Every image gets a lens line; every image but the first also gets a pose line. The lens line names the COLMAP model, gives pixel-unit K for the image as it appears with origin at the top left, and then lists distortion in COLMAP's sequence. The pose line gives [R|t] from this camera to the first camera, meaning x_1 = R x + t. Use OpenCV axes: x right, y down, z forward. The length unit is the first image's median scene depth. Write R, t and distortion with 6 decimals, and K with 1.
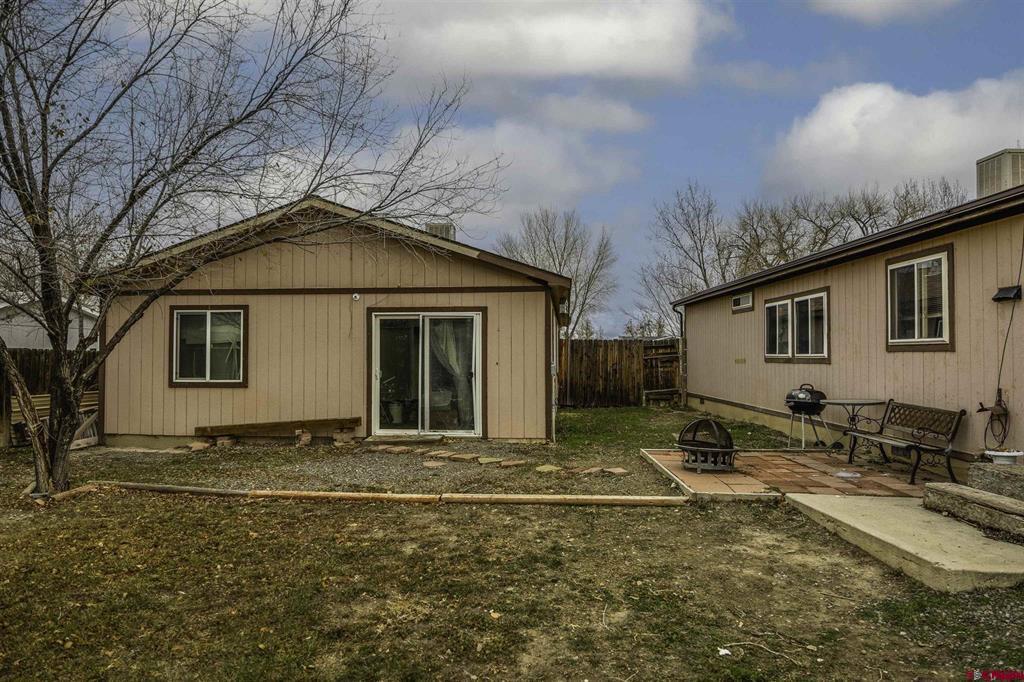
lens RADIAL K [[680.7, 0, 506.4], [0, 680.7, 334.7], [0, 0, 1]] dist [-0.002771, 0.001698]
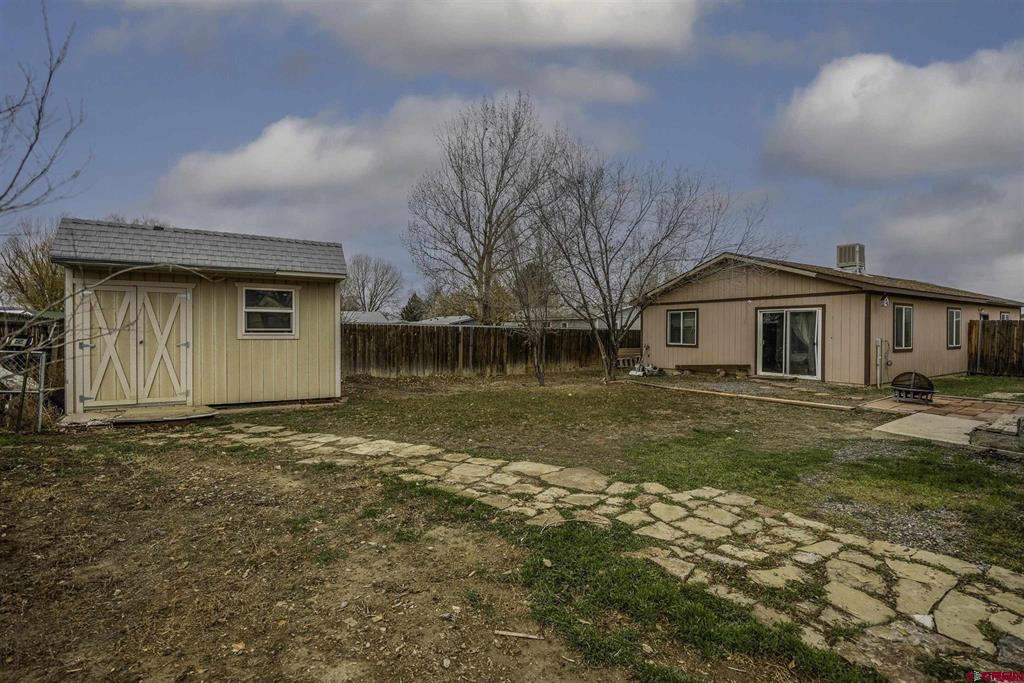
lens RADIAL K [[464.9, 0, 507.6], [0, 464.9, 339.0], [0, 0, 1]] dist [-0.004097, 0.000043]
pose [[0.593161, 0.016523, -0.804915, 0.432143], [0.021889, 0.999089, 0.036639, -0.014394], [0.804787, -0.039352, 0.592258, -0.325695]]
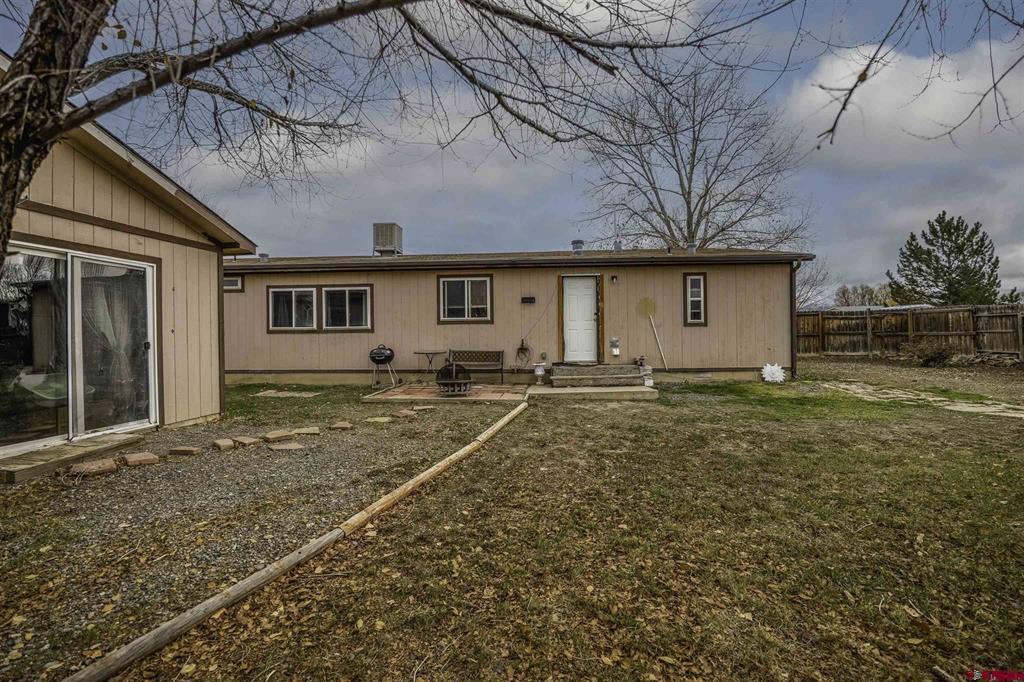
lens RADIAL K [[464.9, 0, 514.6], [0, 464.9, 337.4], [0, 0, 1]] dist [-0.004097, 0.000043]
pose [[0.044122, -0.002969, 0.999022, -0.540608], [-0.018504, 0.999822, 0.003788, 0.039656], [-0.998855, -0.018653, 0.044060, 0.565301]]
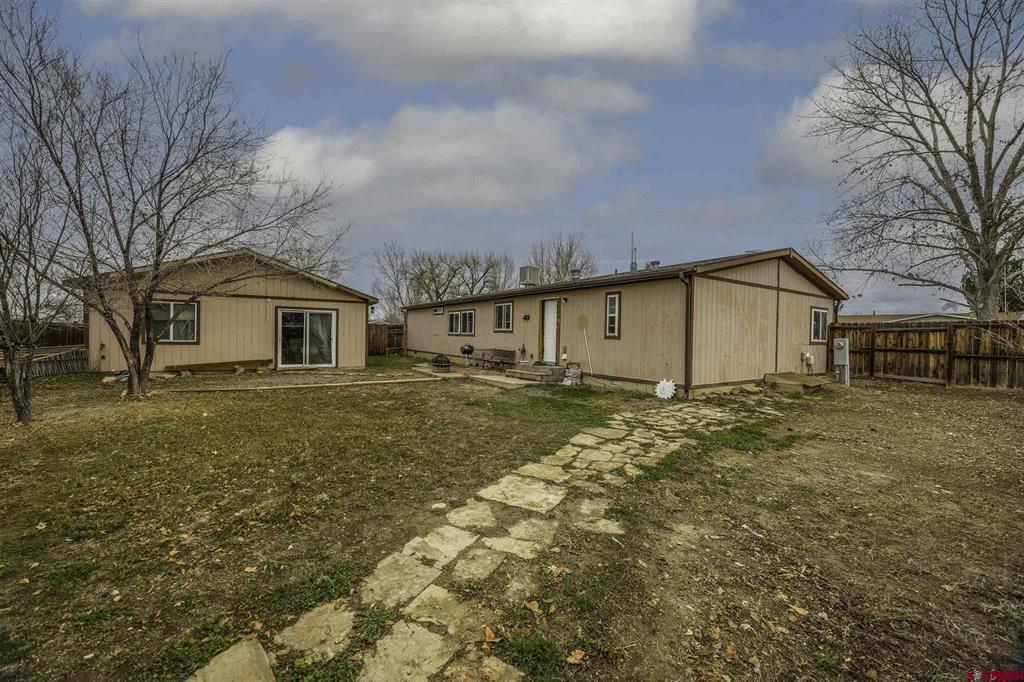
lens RADIAL K [[396.4, 0, 509.9], [0, 396.4, 338.9], [0, 0, 1]] dist [-0.003508, -0.000361]
pose [[0.828385, 0.011518, 0.560041, -0.288491], [-0.038433, 0.998601, 0.036312, -0.011243], [-0.558839, -0.051604, 0.827669, -0.393632]]
